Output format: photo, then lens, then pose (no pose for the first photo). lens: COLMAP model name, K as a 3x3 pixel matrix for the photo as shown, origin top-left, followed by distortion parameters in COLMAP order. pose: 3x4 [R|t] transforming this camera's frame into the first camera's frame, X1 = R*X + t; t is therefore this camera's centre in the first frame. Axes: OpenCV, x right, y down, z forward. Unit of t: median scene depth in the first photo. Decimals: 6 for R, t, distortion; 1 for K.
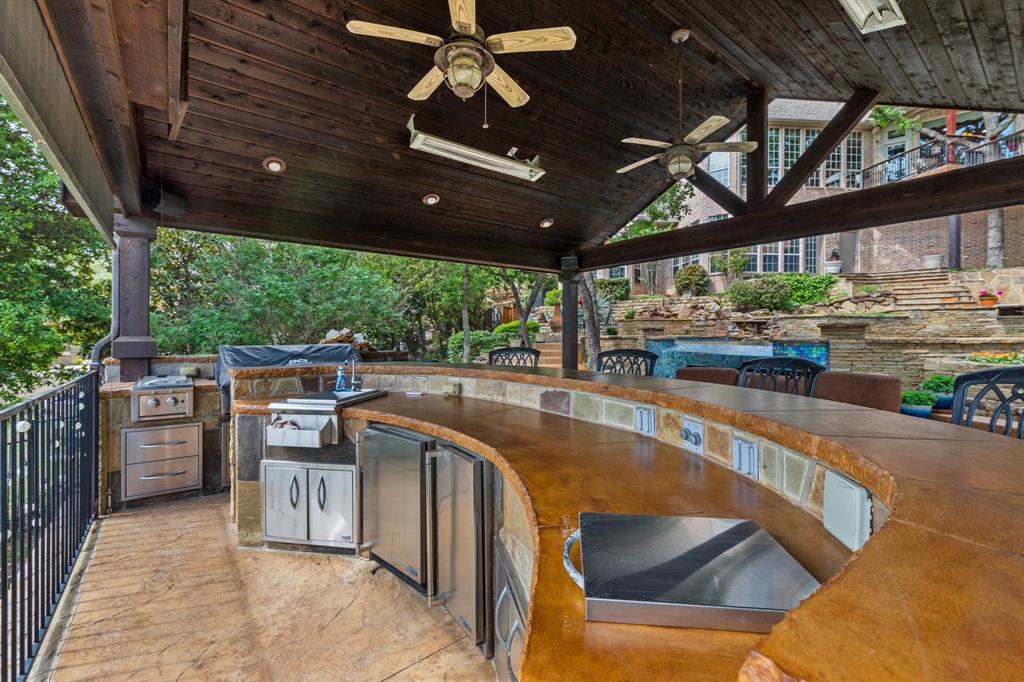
lens RADIAL K [[441.3, 0, 512.8], [0, 441.3, 332.9], [0, 0, 1]] dist [-0.000578, -0.000284]
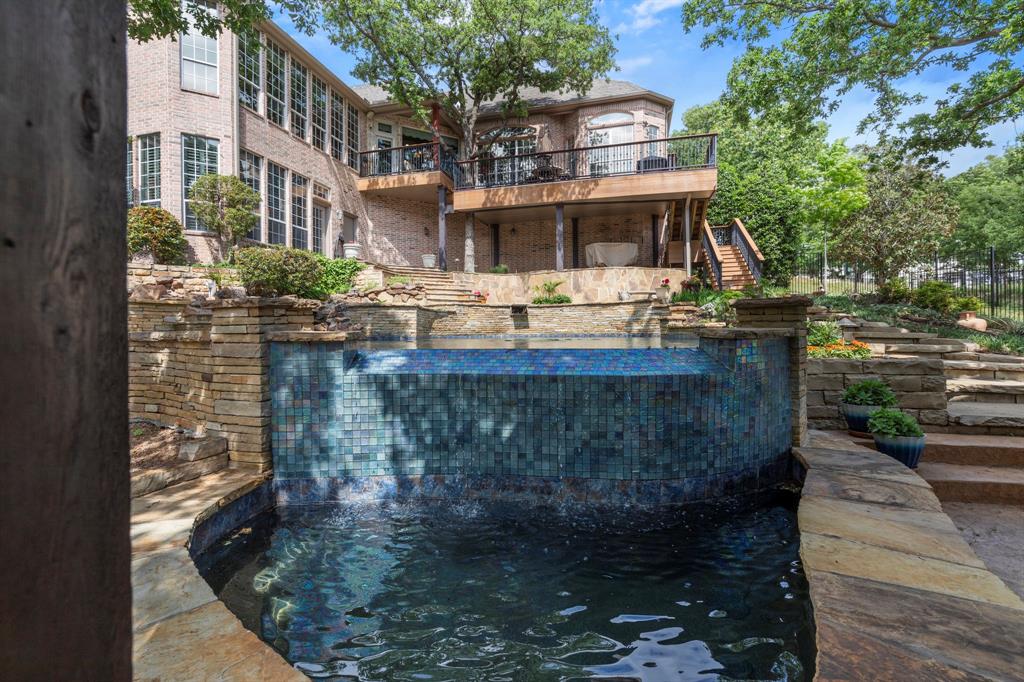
lens RADIAL K [[441.3, 0, 515.7], [0, 441.3, 334.2], [0, 0, 1]] dist [-0.000578, -0.000284]
pose [[0.347126, -0.006964, 0.937793, 0.053439], [0.008521, 0.999955, 0.004272, 0.006009], [-0.937780, 0.006508, 0.347170, 0.428692]]
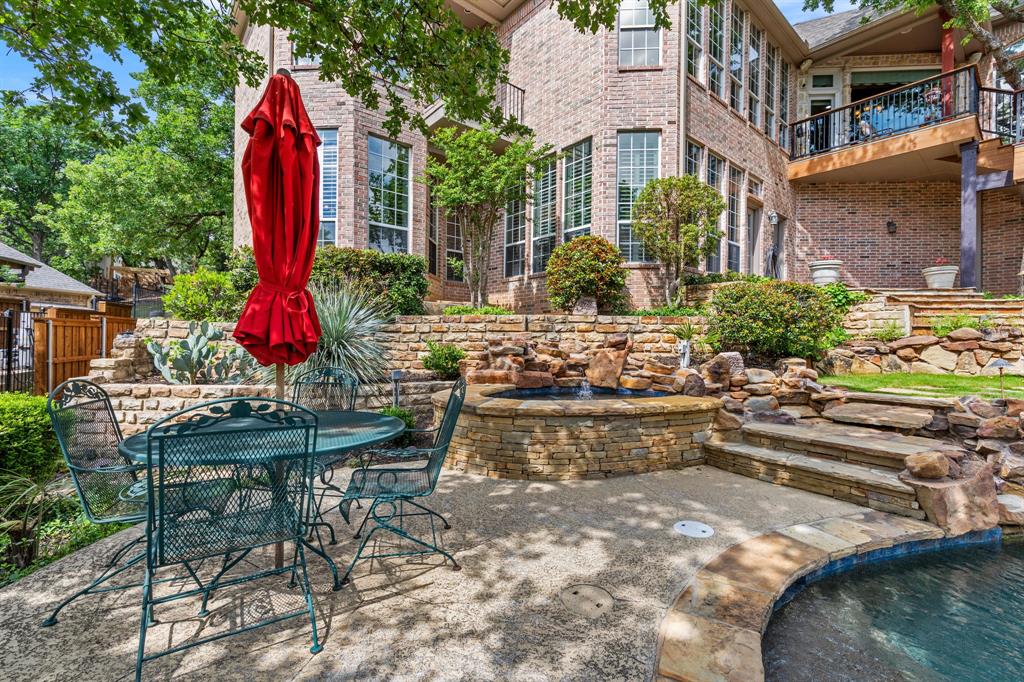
lens RADIAL K [[441.3, 0, 513.6], [0, 441.3, 340.0], [0, 0, 1]] dist [-0.000578, -0.000284]
pose [[0.822918, 0.011688, 0.568040, 0.134557], [-0.014382, 0.999897, 0.000262, -0.065137], [-0.567978, -0.008385, 0.823001, 0.787843]]
